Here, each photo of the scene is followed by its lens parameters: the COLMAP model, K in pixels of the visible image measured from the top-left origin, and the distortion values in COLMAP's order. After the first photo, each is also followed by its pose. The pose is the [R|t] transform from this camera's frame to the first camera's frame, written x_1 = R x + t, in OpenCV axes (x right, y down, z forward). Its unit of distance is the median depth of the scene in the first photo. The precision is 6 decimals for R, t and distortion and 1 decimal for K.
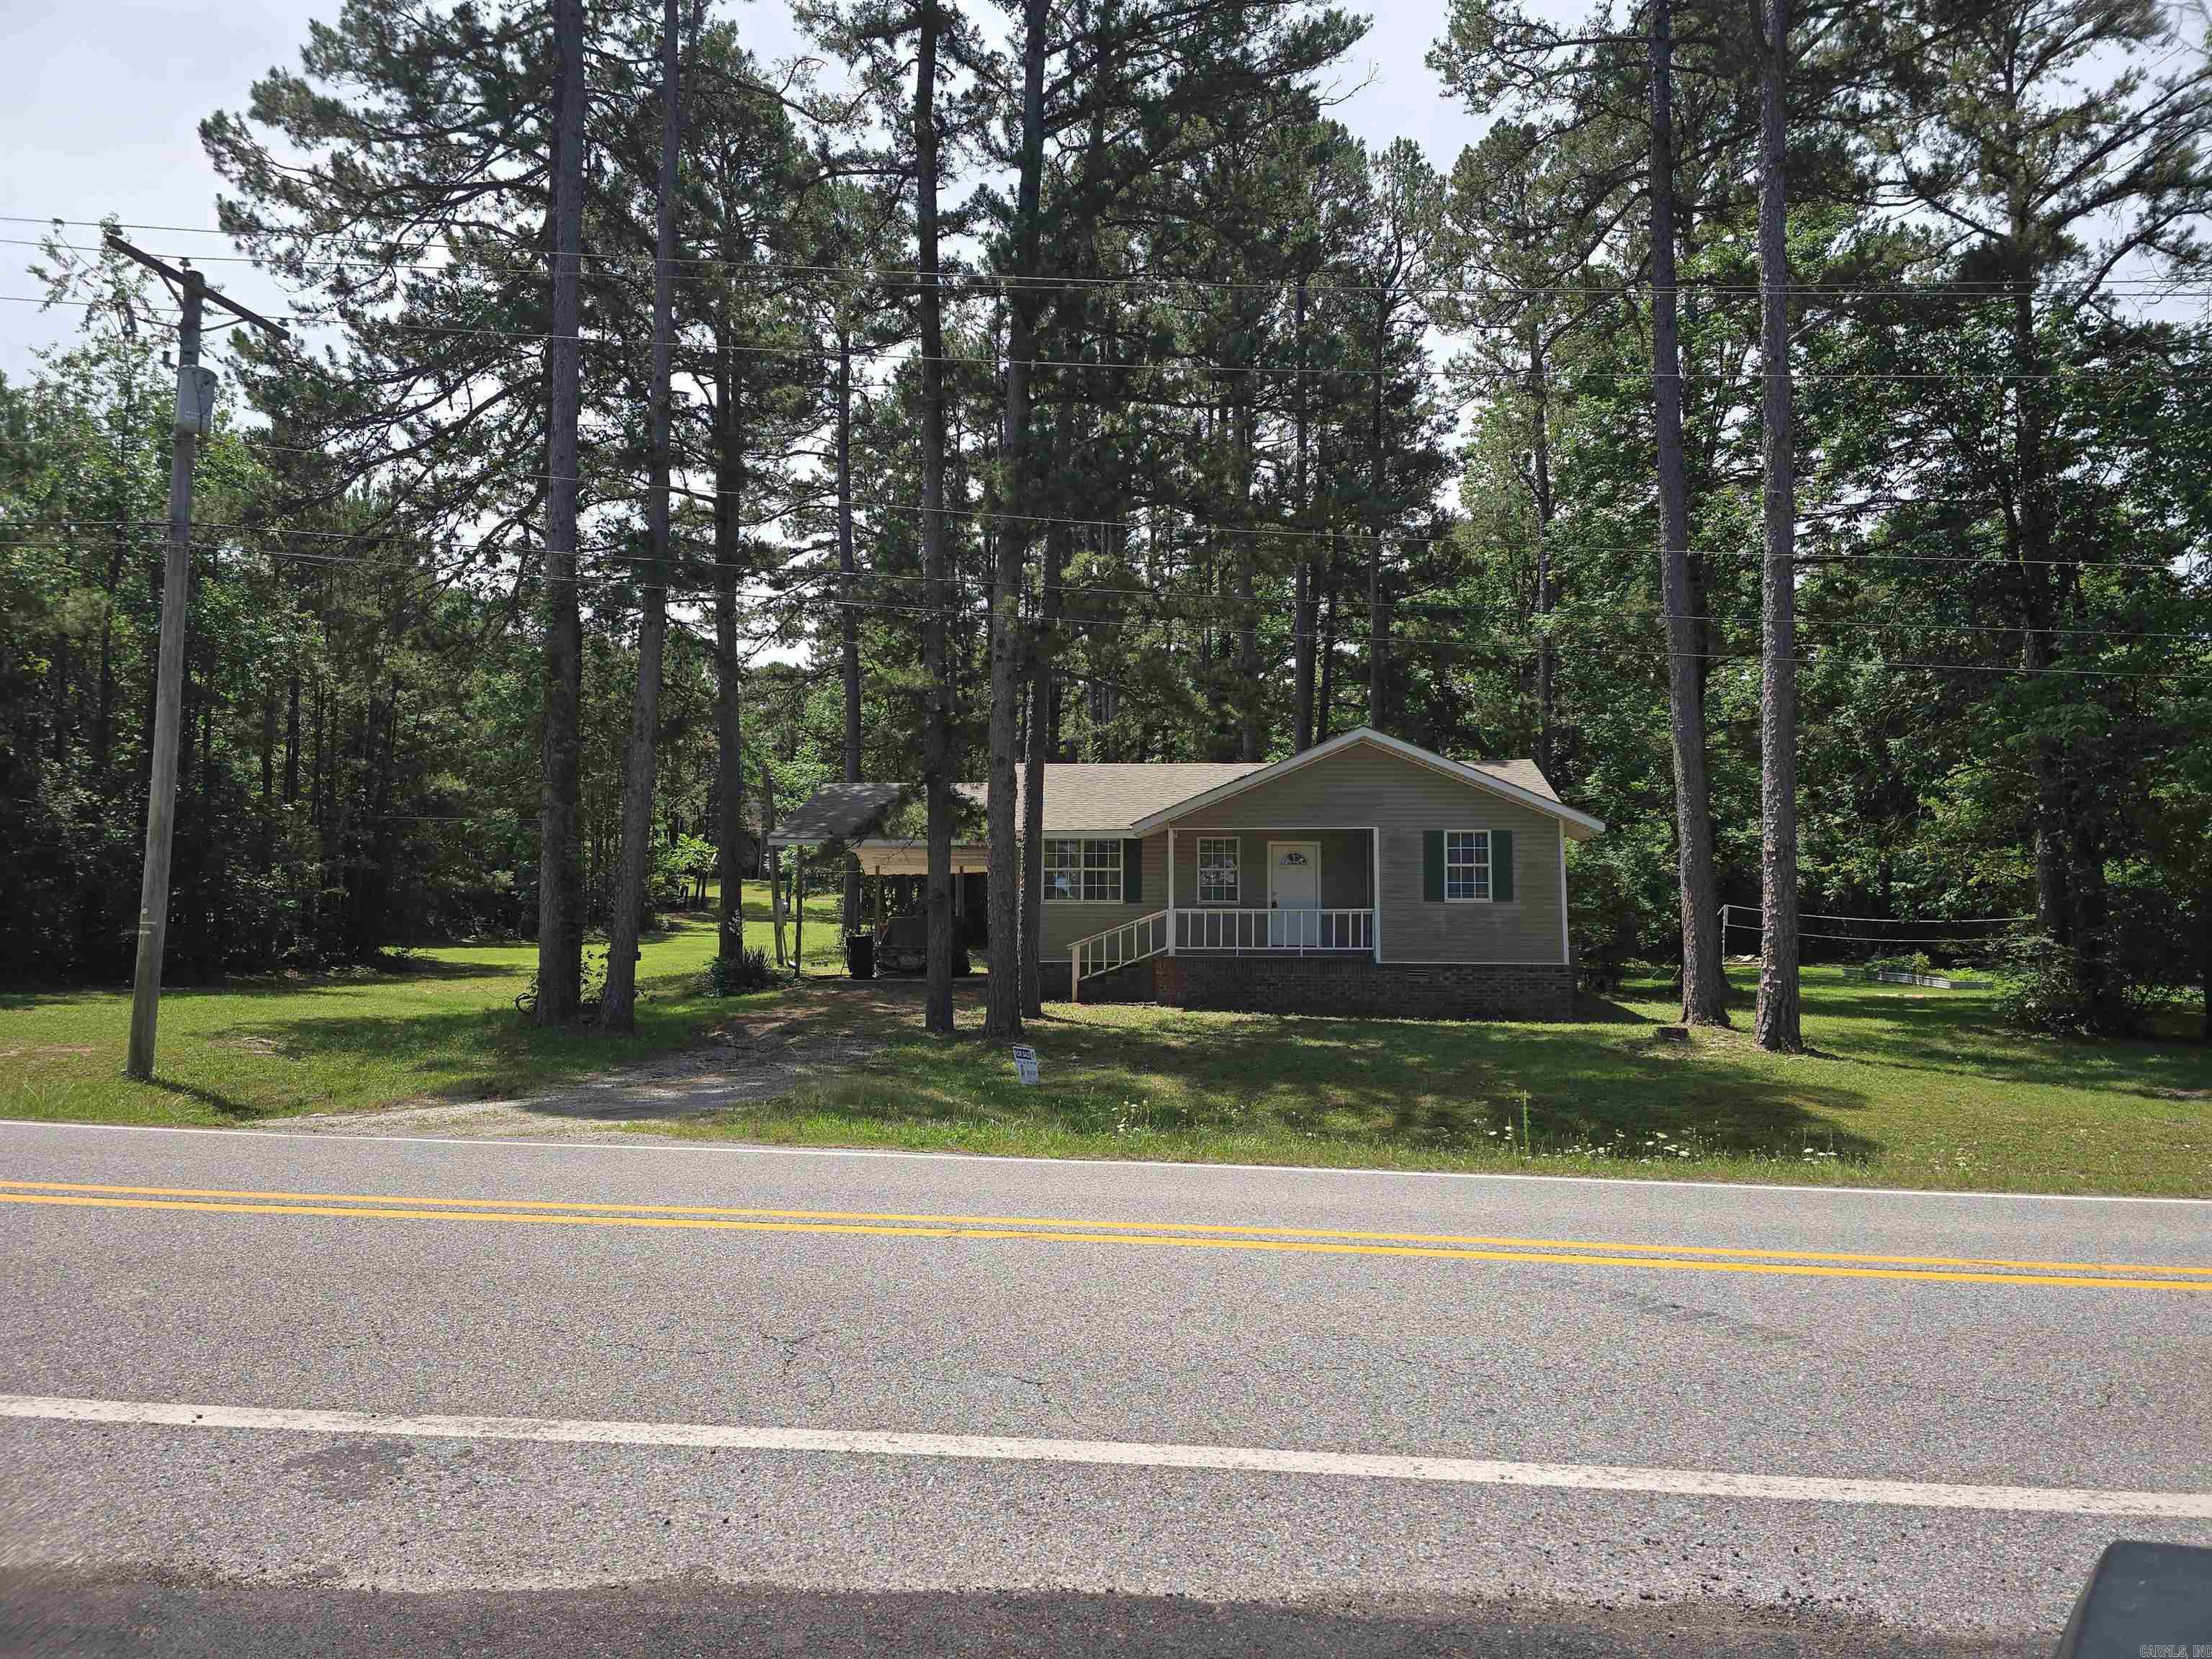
lens RADIAL K [[1485.6, 0, 1106.8], [0, 1485.6, 830.4], [0, 0, 1]] dist [0.068822, -0.061649]
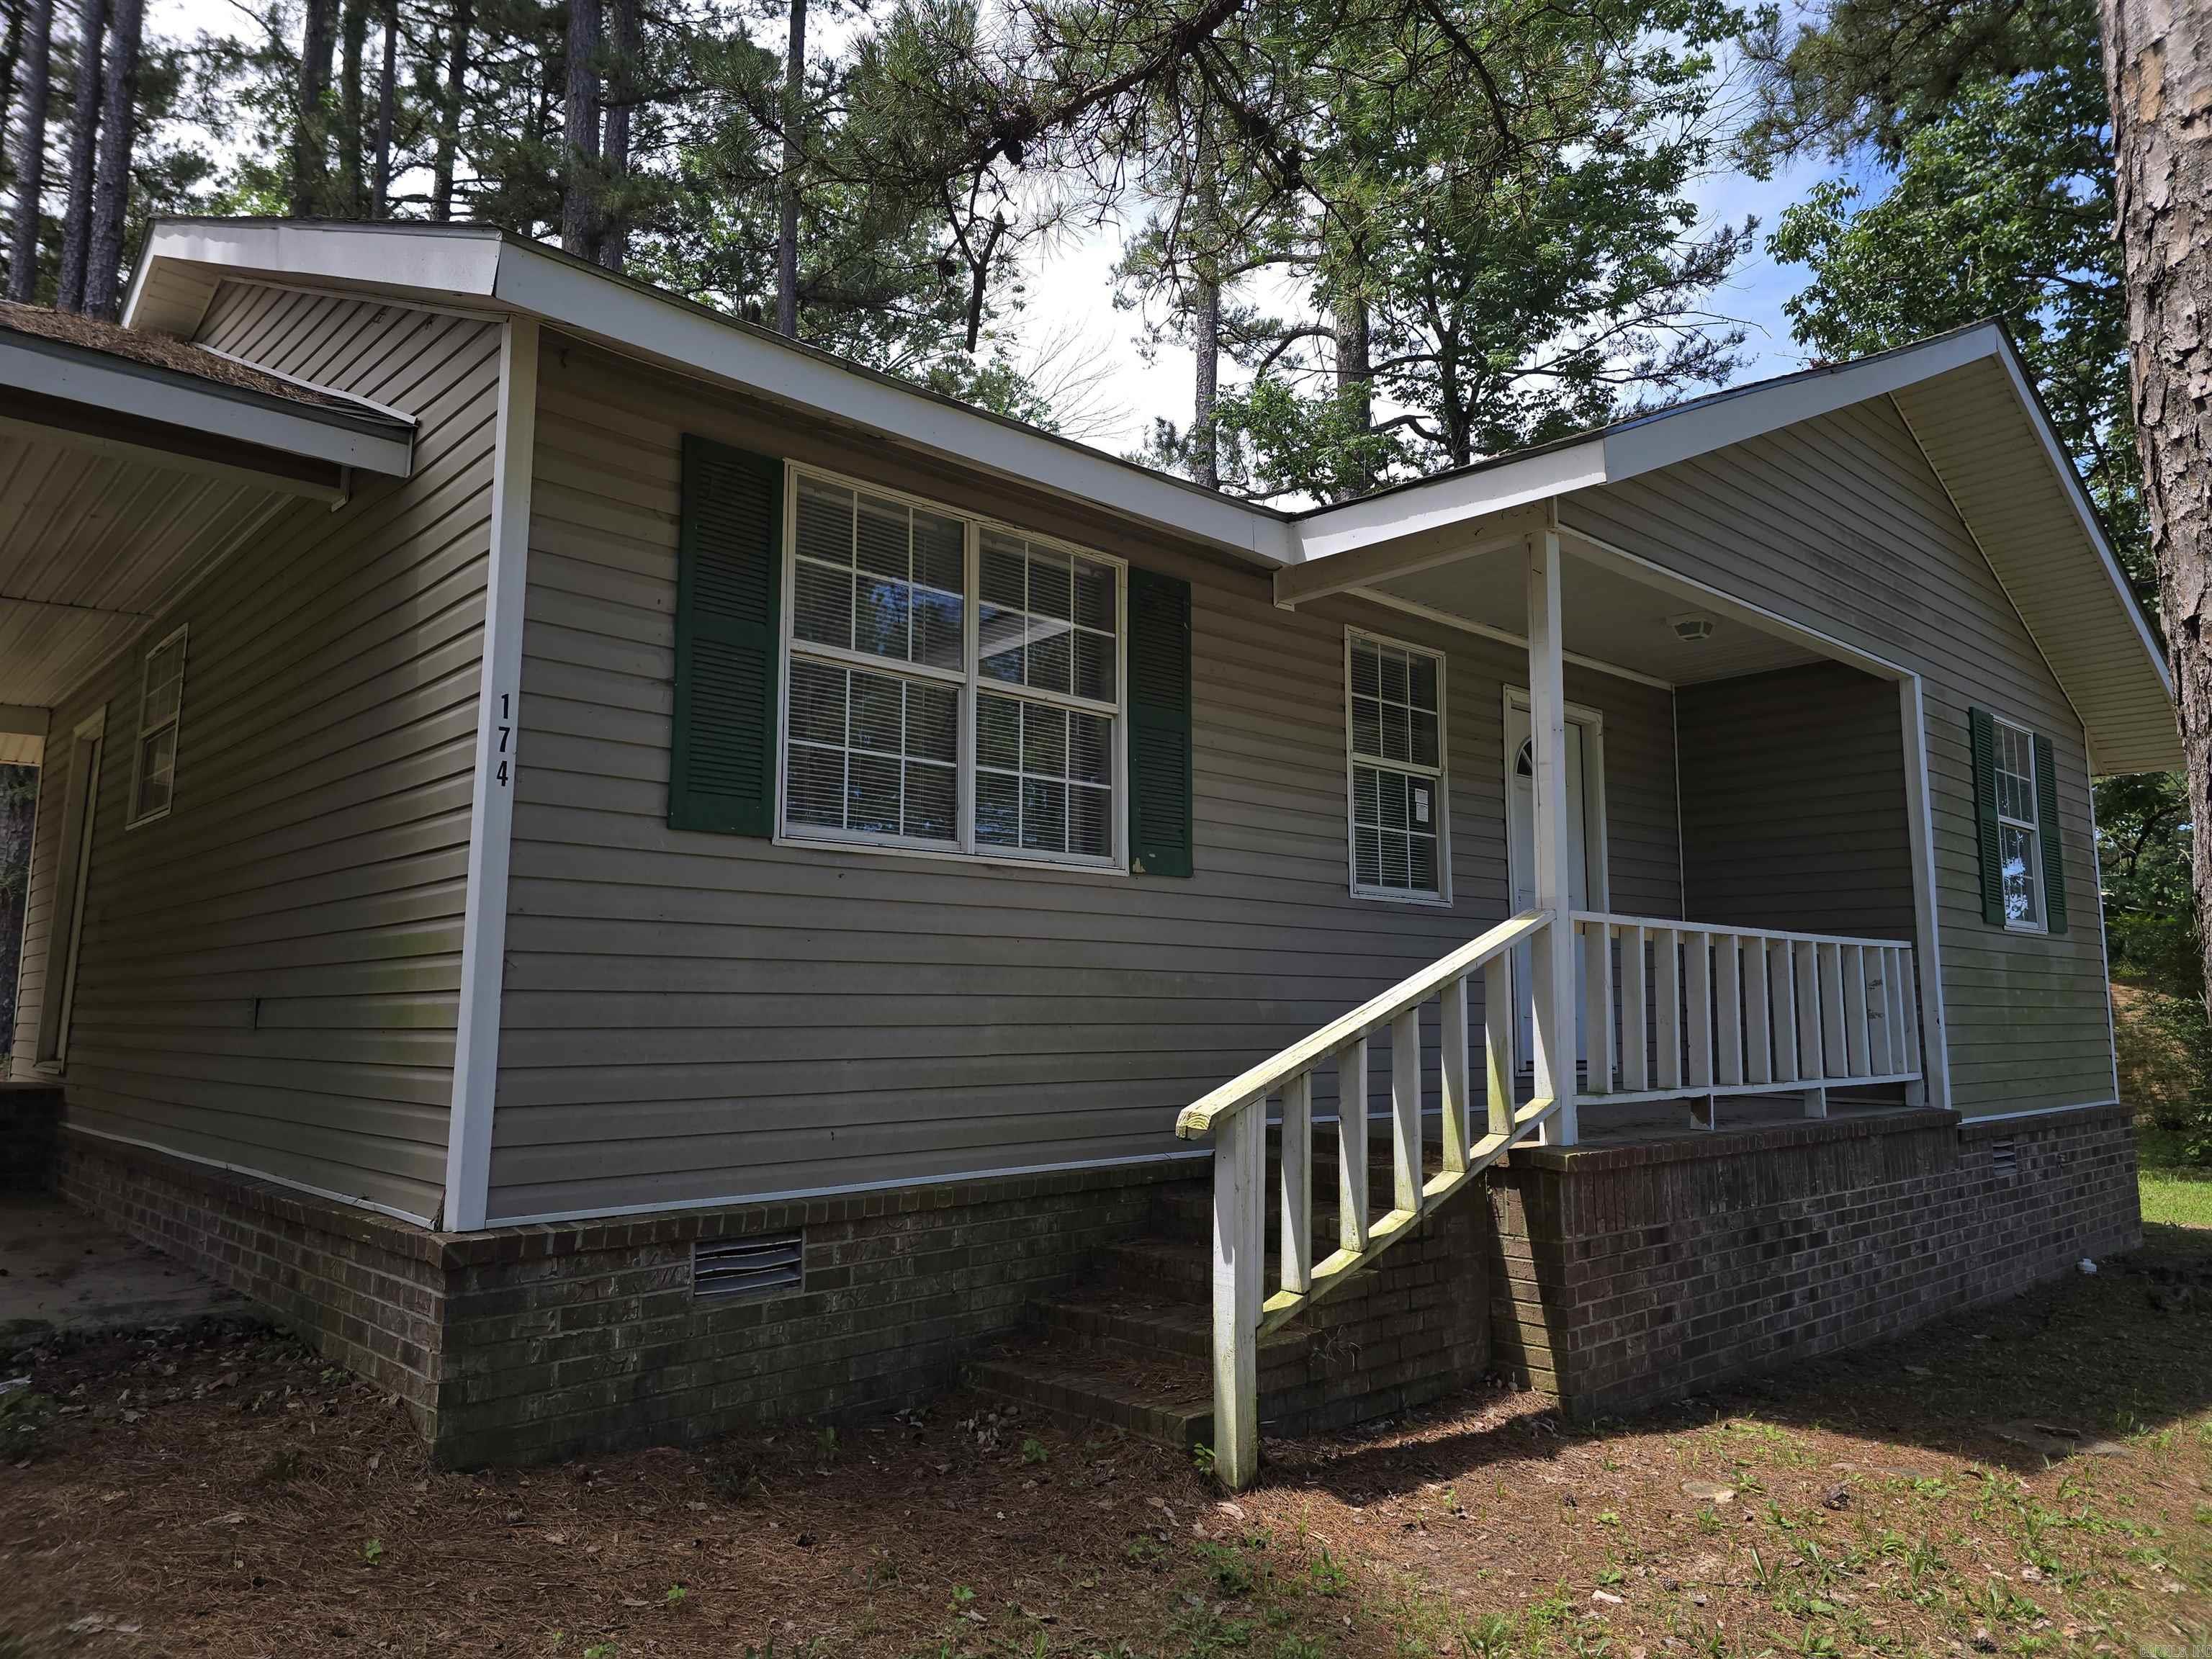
lens RADIAL K [[1485.6, 0, 1116.5], [0, 1485.6, 814.4], [0, 0, 1]] dist [0.068822, -0.061649]
pose [[0.667949, 0.094792, 0.738146, -0.153624], [-0.068269, 0.995477, -0.066062, 0.057947], [-0.741070, -0.006267, 0.671399, 0.912964]]
